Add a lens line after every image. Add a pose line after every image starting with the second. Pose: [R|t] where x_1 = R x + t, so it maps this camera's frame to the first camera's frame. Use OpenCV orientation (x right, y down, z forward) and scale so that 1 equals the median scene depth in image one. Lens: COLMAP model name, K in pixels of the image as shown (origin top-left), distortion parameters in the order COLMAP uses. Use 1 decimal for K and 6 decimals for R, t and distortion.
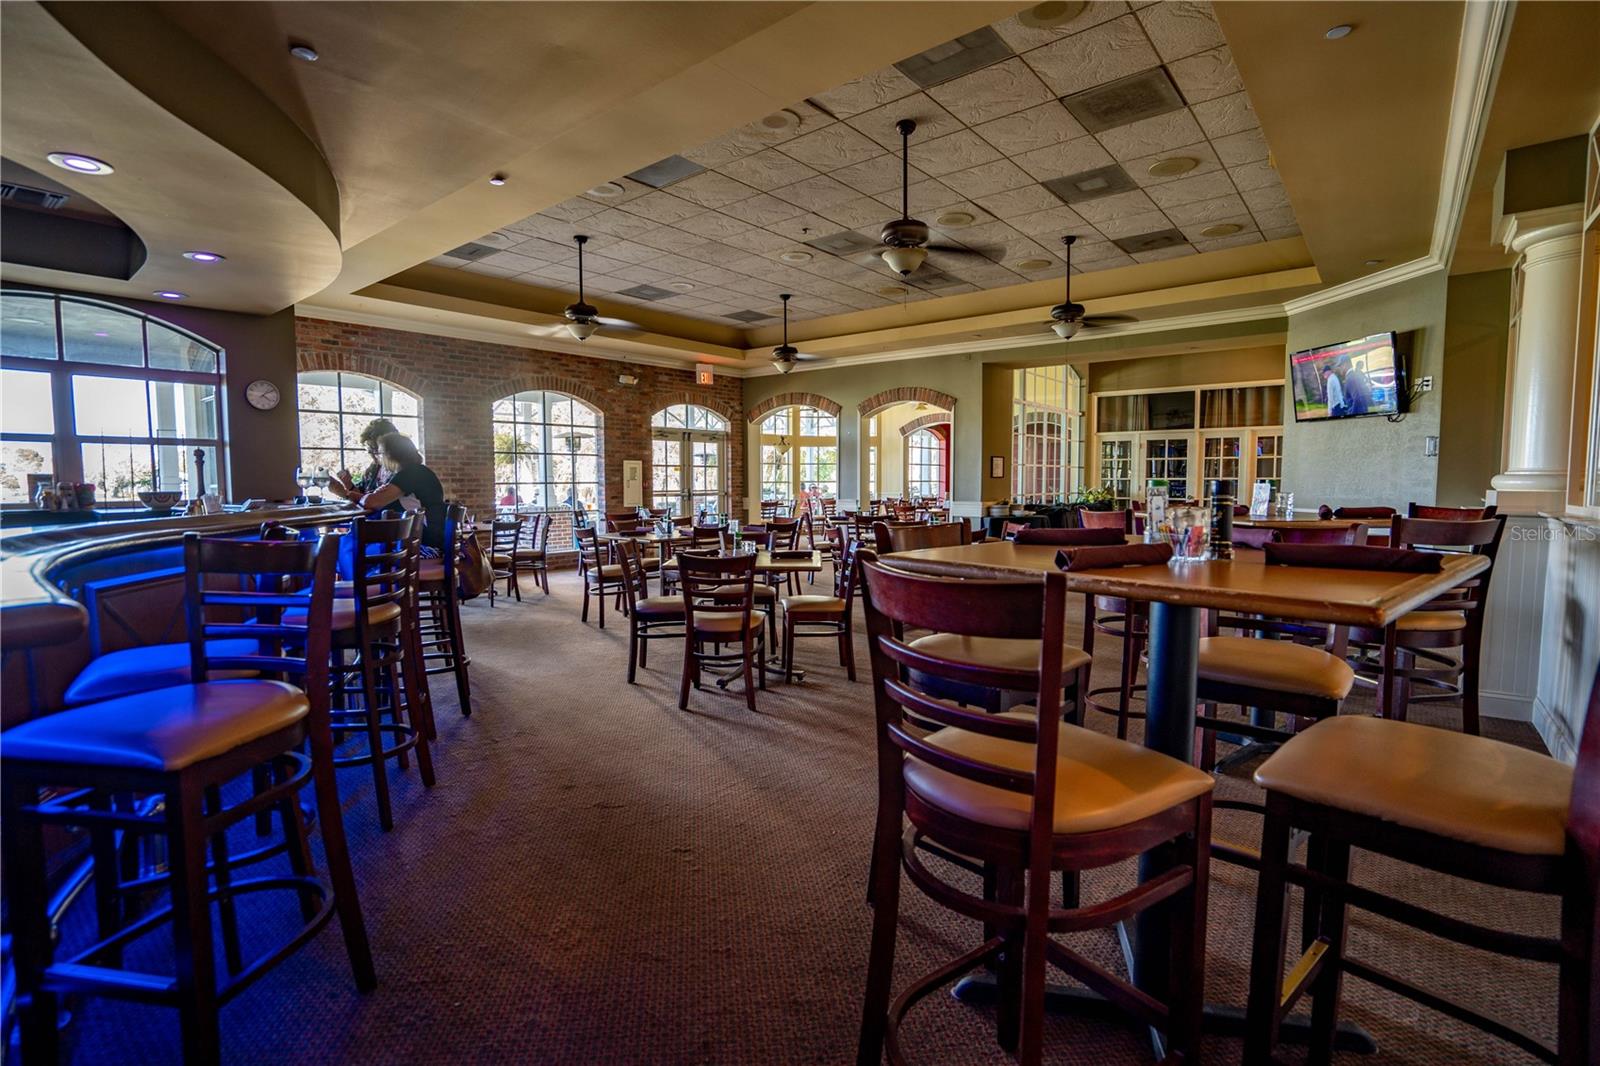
lens RADIAL K [[733.4, 0, 799.6], [0, 733.4, 530.3], [0, 0, 1]] dist [0.000744, 0.000136]
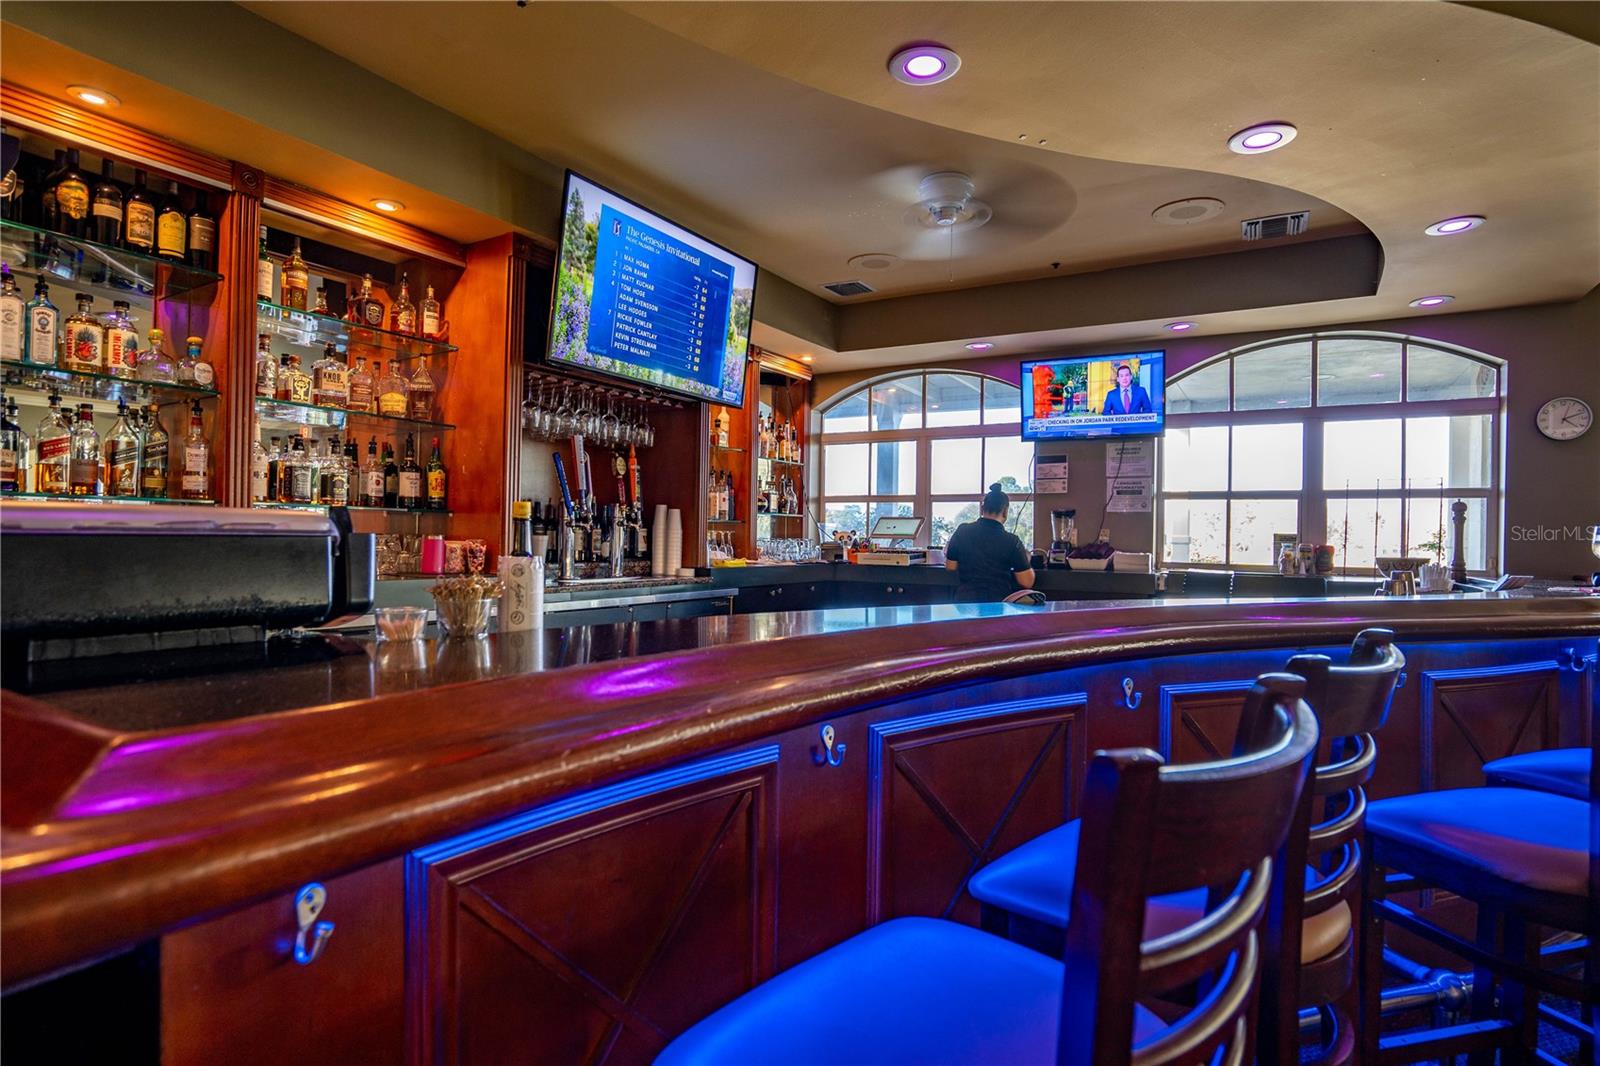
lens RADIAL K [[841.2, 0, 800.4], [0, 841.2, 533.2], [0, 0, 1]] dist [0.000998, 0.000392]
pose [[0.163664, 0.002157, -0.986514, -0.098512], [-0.080109, 0.996724, -0.011111, -0.017434], [0.983258, 0.080847, 0.163300, 0.229763]]
